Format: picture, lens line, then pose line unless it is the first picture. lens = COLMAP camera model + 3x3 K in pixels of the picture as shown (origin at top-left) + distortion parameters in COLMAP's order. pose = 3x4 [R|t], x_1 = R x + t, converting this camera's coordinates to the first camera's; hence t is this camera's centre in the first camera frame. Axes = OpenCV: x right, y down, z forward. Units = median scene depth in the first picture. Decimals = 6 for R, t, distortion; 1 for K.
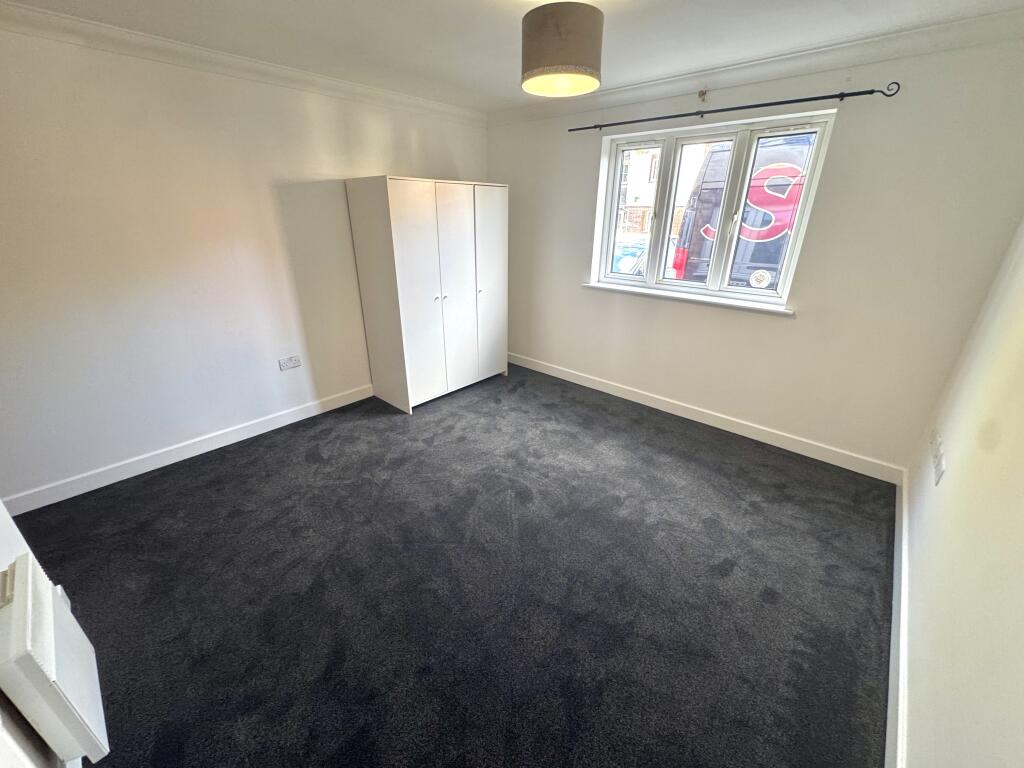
lens RADIAL K [[406.8, 0, 520.8], [0, 406.8, 383.3], [0, 0, 1]] dist [-0.002540, -0.000150]
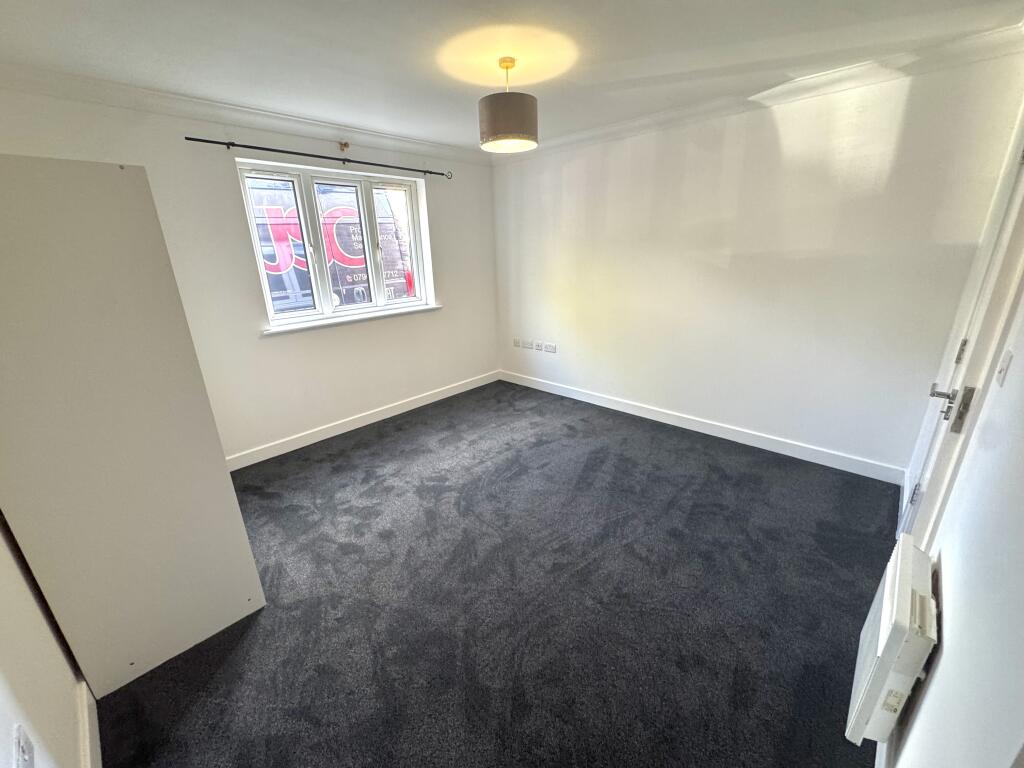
lens RADIAL K [[408.1, 0, 512.1], [0, 408.1, 382.4], [0, 0, 1]] dist [-0.002506, -0.000032]
pose [[0.027239, -0.328030, 0.944274, -0.731666], [0.407382, 0.866265, 0.289179, -0.221394], [-0.912851, 0.376804, 0.157230, 0.531768]]
